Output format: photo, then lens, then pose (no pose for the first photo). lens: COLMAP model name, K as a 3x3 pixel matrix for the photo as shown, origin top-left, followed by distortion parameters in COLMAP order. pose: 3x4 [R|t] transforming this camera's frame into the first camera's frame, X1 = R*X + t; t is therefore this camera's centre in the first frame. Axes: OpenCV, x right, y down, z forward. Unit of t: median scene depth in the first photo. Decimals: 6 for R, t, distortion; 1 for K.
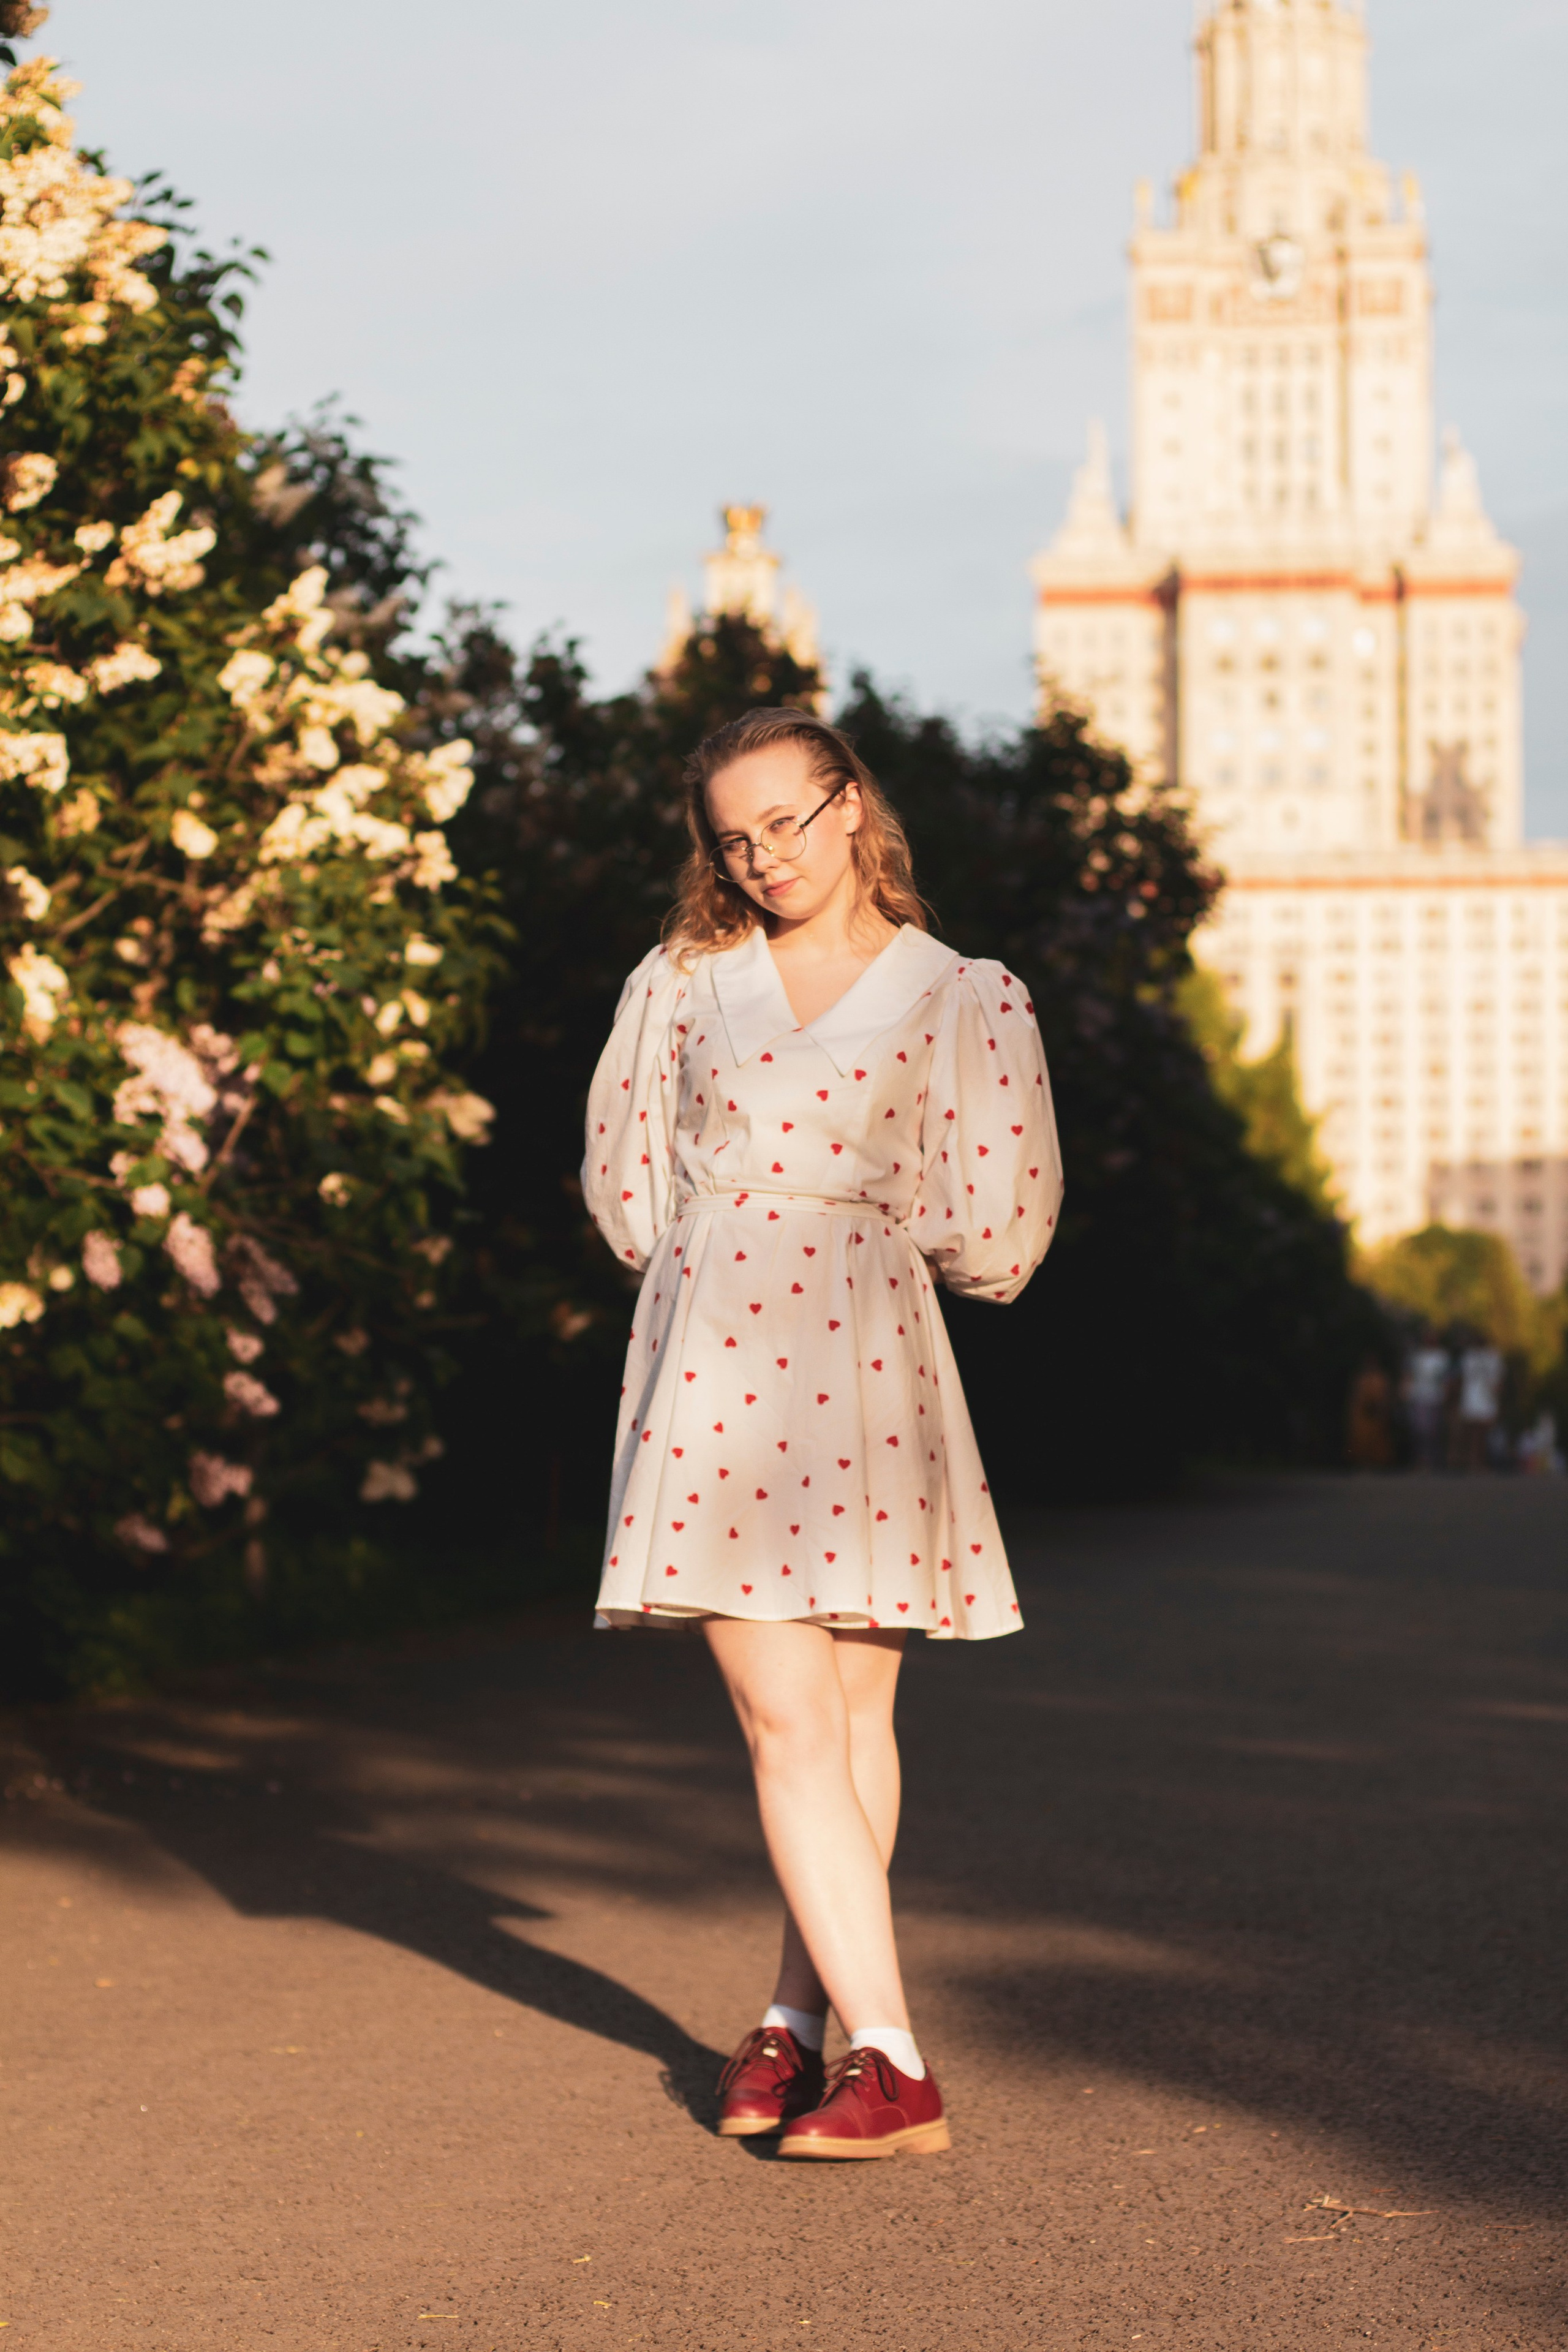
lens RADIAL K [[3921.4, 0, 782.0], [0, 3921.4, 1030.5], [0, 0, 1]] dist [0.091790, -1.163322]
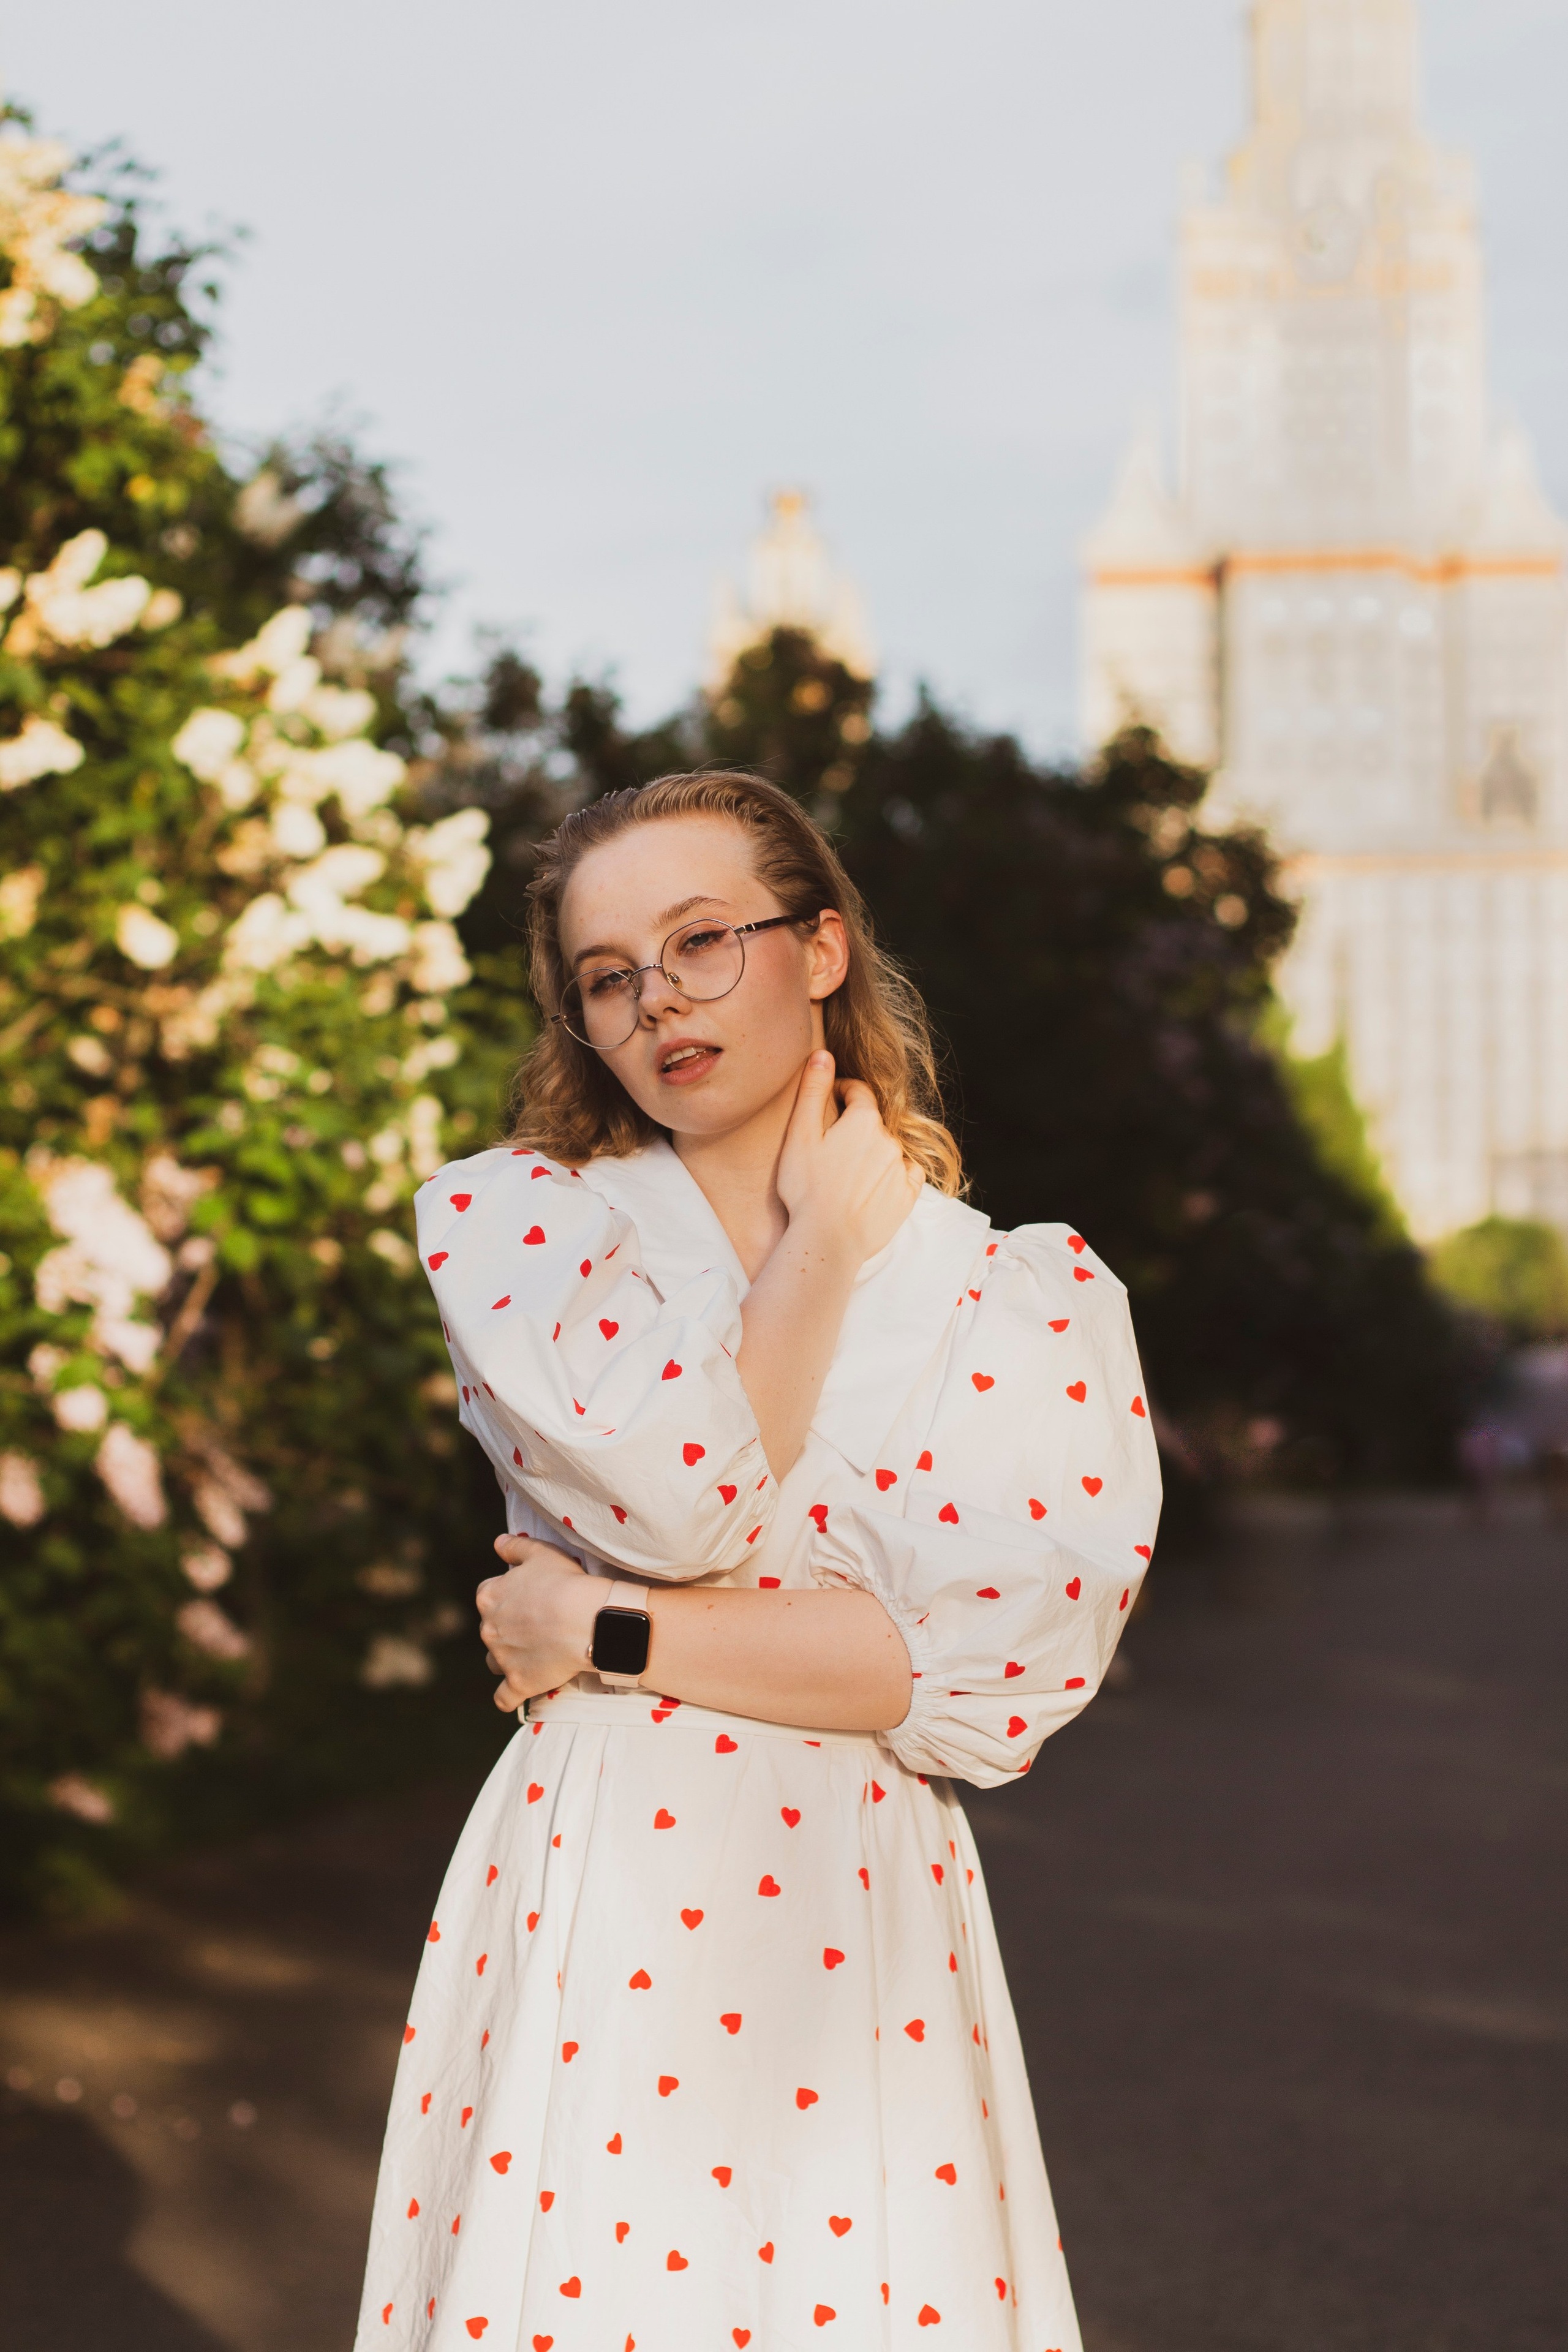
lens RADIAL K [[3921.4, 0, 782.0], [0, 3921.4, 1030.5], [0, 0, 1]] dist [0.091790, -1.163322]
pose [[0.999918, -0.004287, -0.012072, -0.005686], [0.004342, 0.999980, 0.004559, -0.031288], [0.012052, -0.004611, 0.999917, 0.164942]]
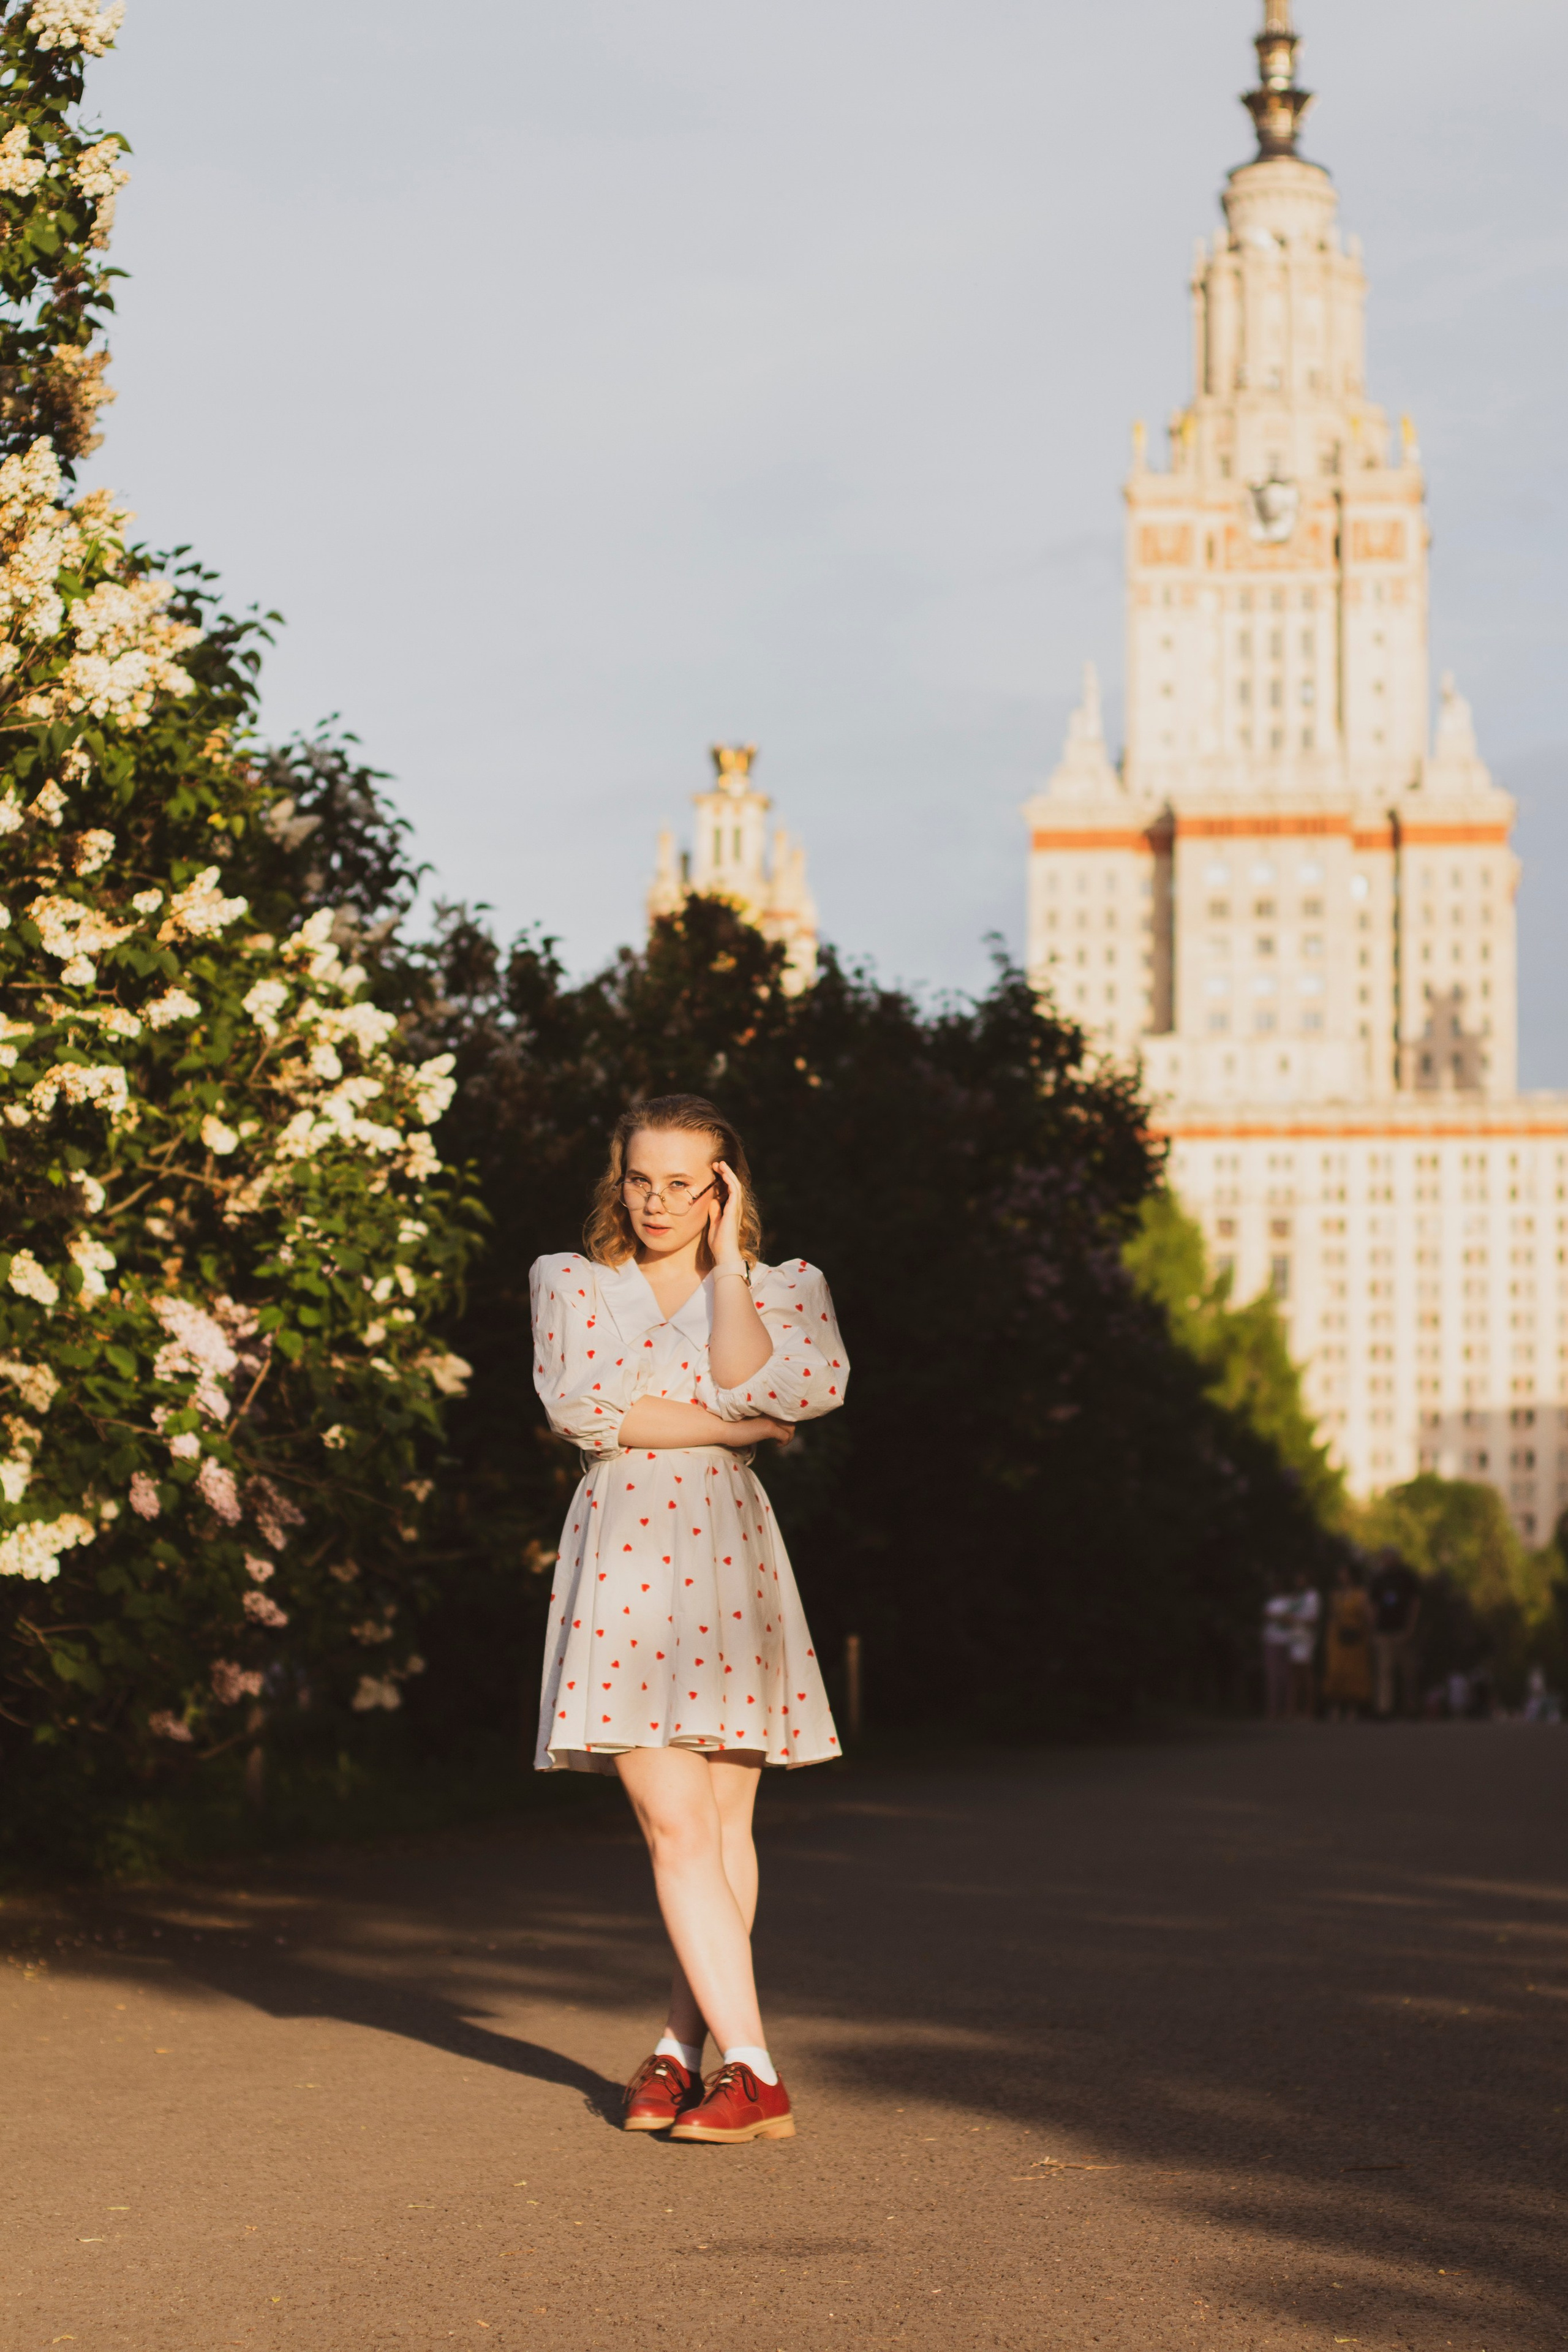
lens RADIAL K [[3996.6, 0, 783.9], [0, 3996.6, 1179.3], [0, 0, 1]] dist [0.011866, 0.086269]
pose [[0.999963, 0.008020, 0.003254, 0.015030], [-0.007940, 0.999688, -0.023694, -0.008942], [-0.003443, 0.023667, 0.999714, -0.189416]]
